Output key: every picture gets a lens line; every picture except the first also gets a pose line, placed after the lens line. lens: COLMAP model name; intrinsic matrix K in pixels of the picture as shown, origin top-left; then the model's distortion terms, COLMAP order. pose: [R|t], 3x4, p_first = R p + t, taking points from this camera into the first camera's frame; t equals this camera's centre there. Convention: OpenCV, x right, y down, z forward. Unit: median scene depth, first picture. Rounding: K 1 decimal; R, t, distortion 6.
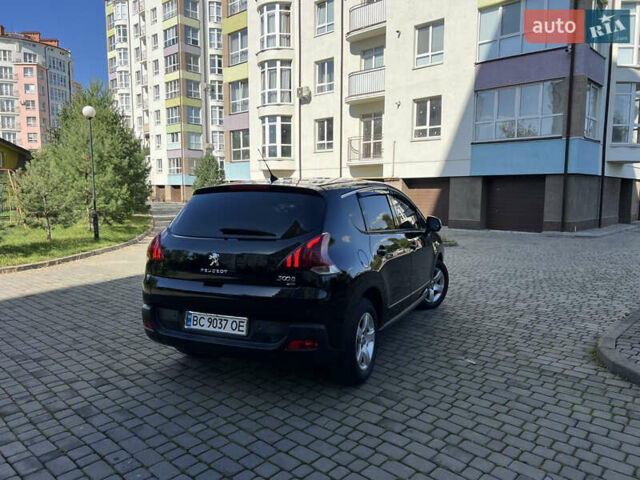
lens RADIAL K [[479.0, 0, 322.6], [0, 479.0, 243.6], [0, 0, 1]] dist [0.060680, -0.071863]
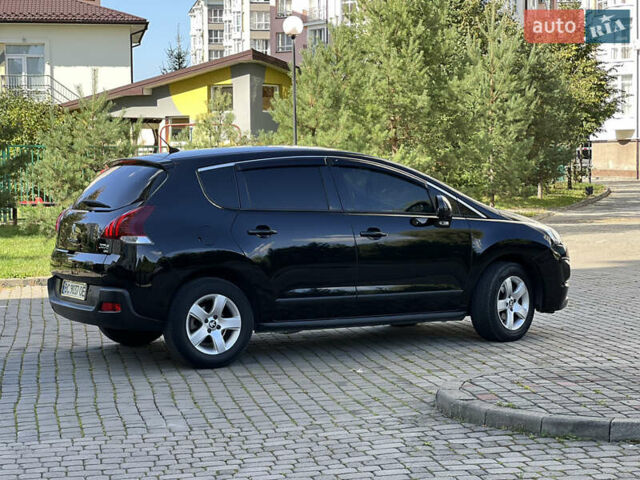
lens RADIAL K [[1420.6, 0, 316.7], [0, 1420.6, 214.4], [0, 0, 1]] dist [-0.058239, 4.042075]
pose [[0.796183, 0.009447, -0.604983, 0.373997], [-0.047275, 0.997793, -0.046635, 0.021356], [0.603207, 0.065731, 0.794872, -0.212311]]
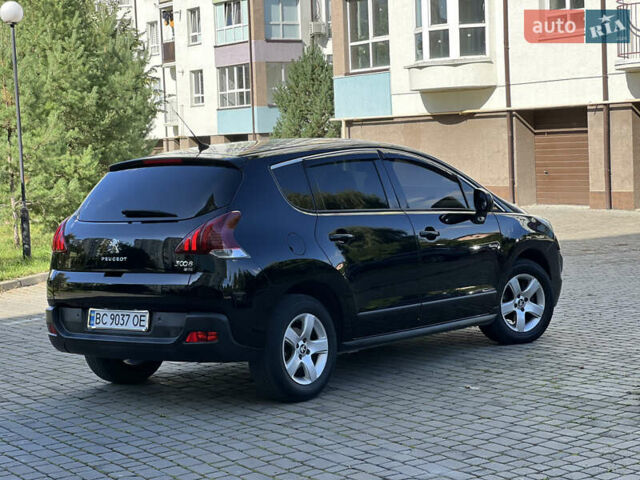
lens RADIAL K [[1420.6, 0, 316.7], [0, 1420.6, 214.4], [0, 0, 1]] dist [-0.058239, 4.042075]
pose [[0.966697, -0.031795, -0.253942, 0.137936], [0.018178, 0.998277, -0.055790, 0.022119], [0.255279, 0.049316, 0.965609, -0.246204]]
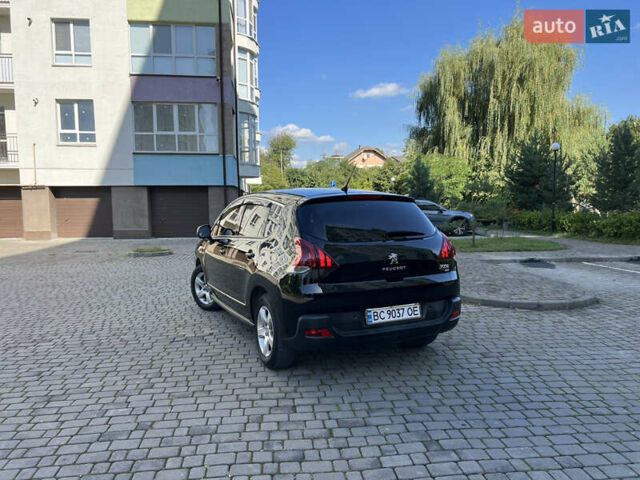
lens RADIAL K [[479.1, 0, 320.0], [0, 479.1, 240.0], [0, 0, 1]] dist [0.061515, -0.074542]
pose [[0.649431, -0.070054, 0.757187, -0.212332], [0.090610, 0.995782, 0.014414, -0.007821], [-0.755003, 0.059248, 0.653040, 0.064606]]
